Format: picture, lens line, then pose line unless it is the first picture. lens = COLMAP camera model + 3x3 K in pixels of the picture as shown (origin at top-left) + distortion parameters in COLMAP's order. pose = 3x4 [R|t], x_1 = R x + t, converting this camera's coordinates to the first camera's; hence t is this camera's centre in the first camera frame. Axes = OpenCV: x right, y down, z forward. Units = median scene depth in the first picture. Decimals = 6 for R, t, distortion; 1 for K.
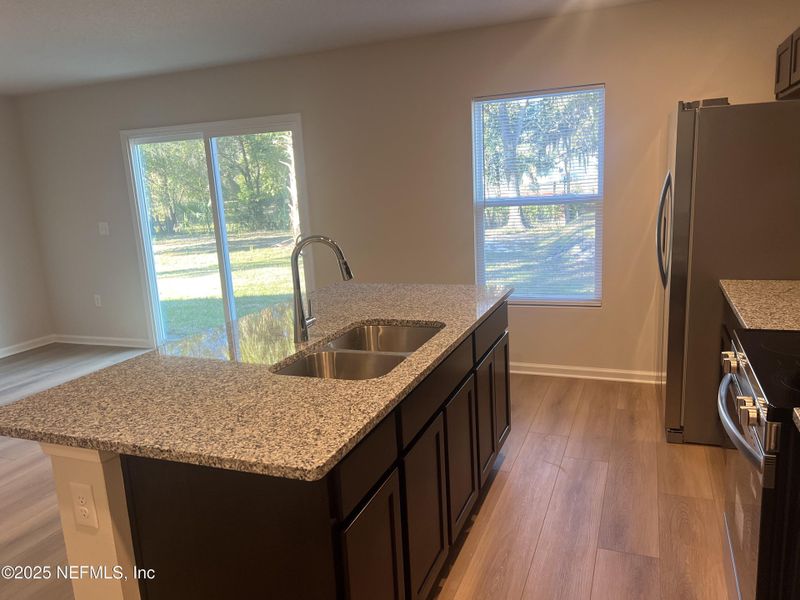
lens RADIAL K [[596.7, 0, 403.9], [0, 596.7, 294.7], [0, 0, 1]] dist [0.008402, -0.000671]
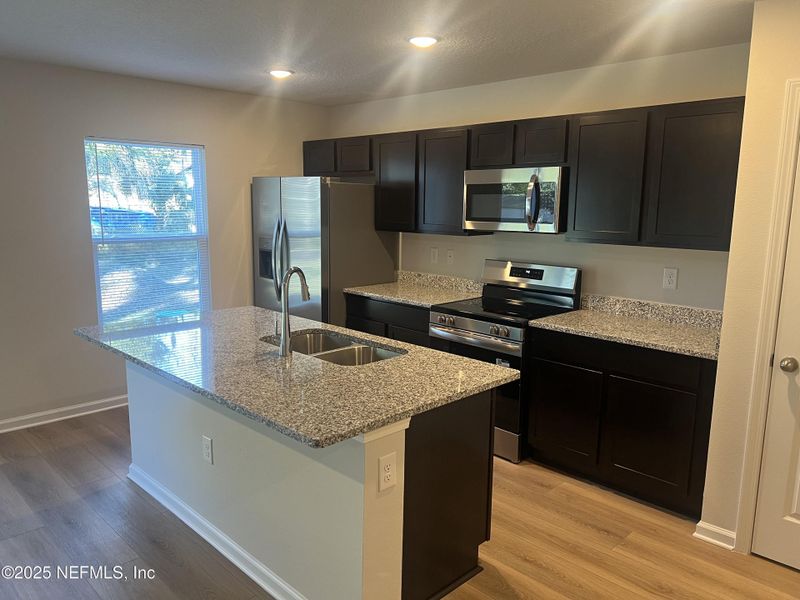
lens RADIAL K [[596.7, 0, 401.6], [0, 596.7, 298.9], [0, 0, 1]] dist [0.008402, -0.000671]
pose [[0.398316, -0.087737, 0.913042, -1.775662], [0.137181, 0.989918, 0.035279, -0.068041], [-0.906932, 0.111199, 0.406336, 0.419081]]
